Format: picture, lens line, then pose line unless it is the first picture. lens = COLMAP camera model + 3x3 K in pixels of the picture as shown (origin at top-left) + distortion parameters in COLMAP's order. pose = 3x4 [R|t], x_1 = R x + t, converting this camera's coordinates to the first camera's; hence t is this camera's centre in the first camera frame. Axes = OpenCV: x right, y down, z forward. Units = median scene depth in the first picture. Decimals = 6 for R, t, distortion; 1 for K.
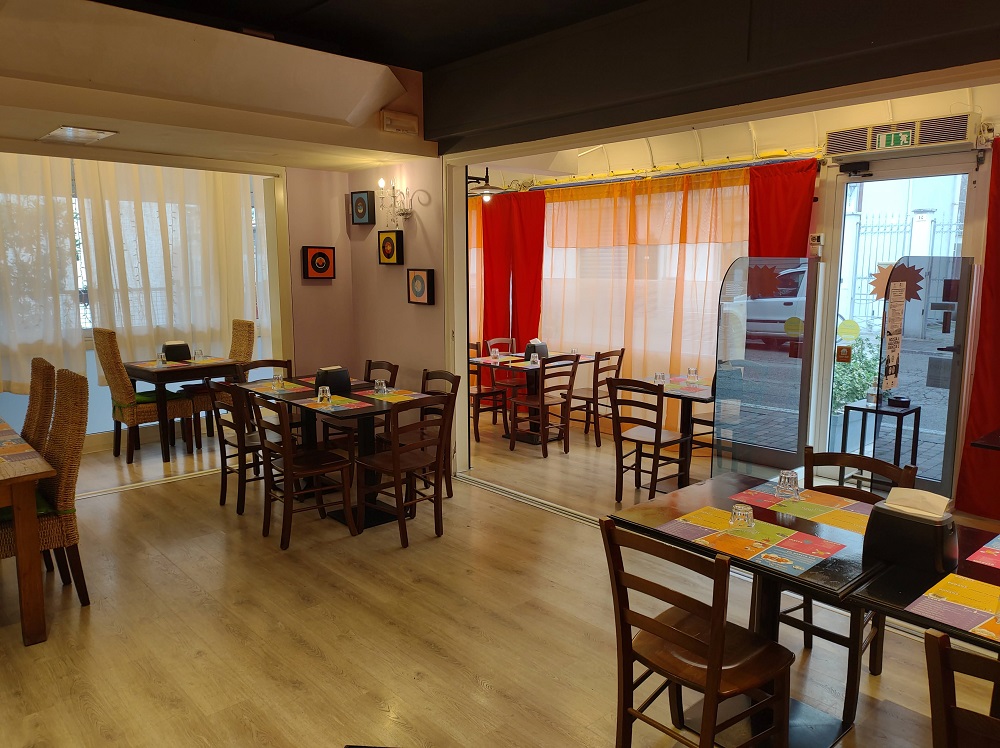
lens RADIAL K [[738.7, 0, 497.2], [0, 738.7, 378.3], [0, 0, 1]] dist [0.032301, -0.006189]
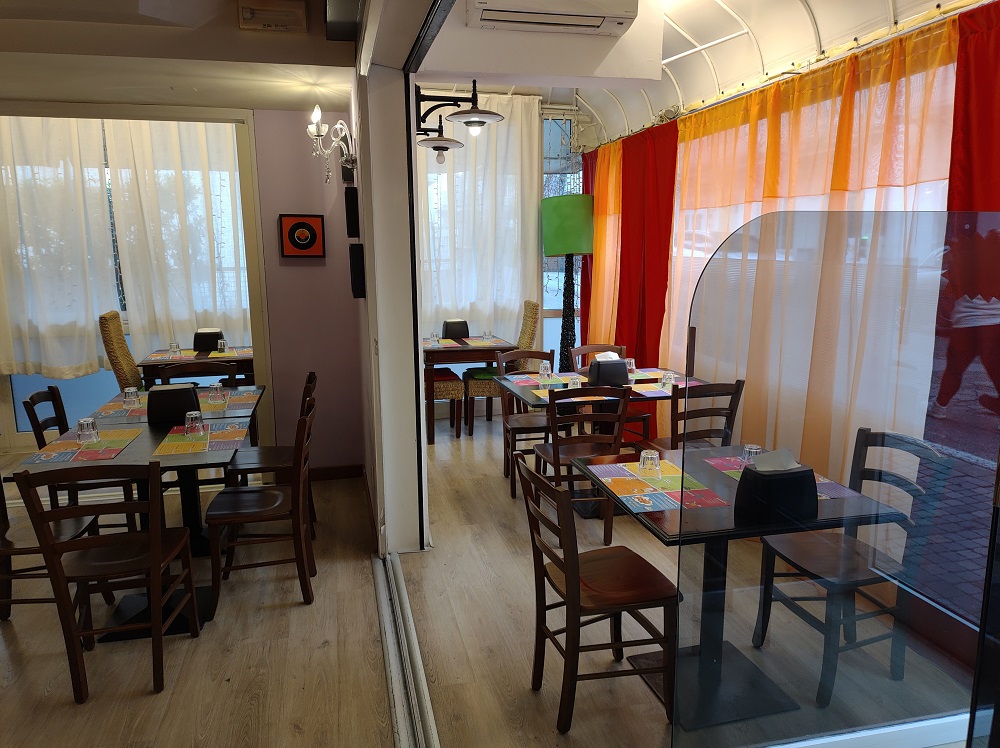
lens RADIAL K [[738.7, 0, 501.8], [0, 738.7, 370.4], [0, 0, 1]] dist [0.032301, -0.006189]
pose [[0.869513, 0.078554, -0.487623, 0.304385], [-0.071272, 0.996894, 0.033506, -0.057588], [0.488740, 0.005620, 0.872411, 0.427678]]
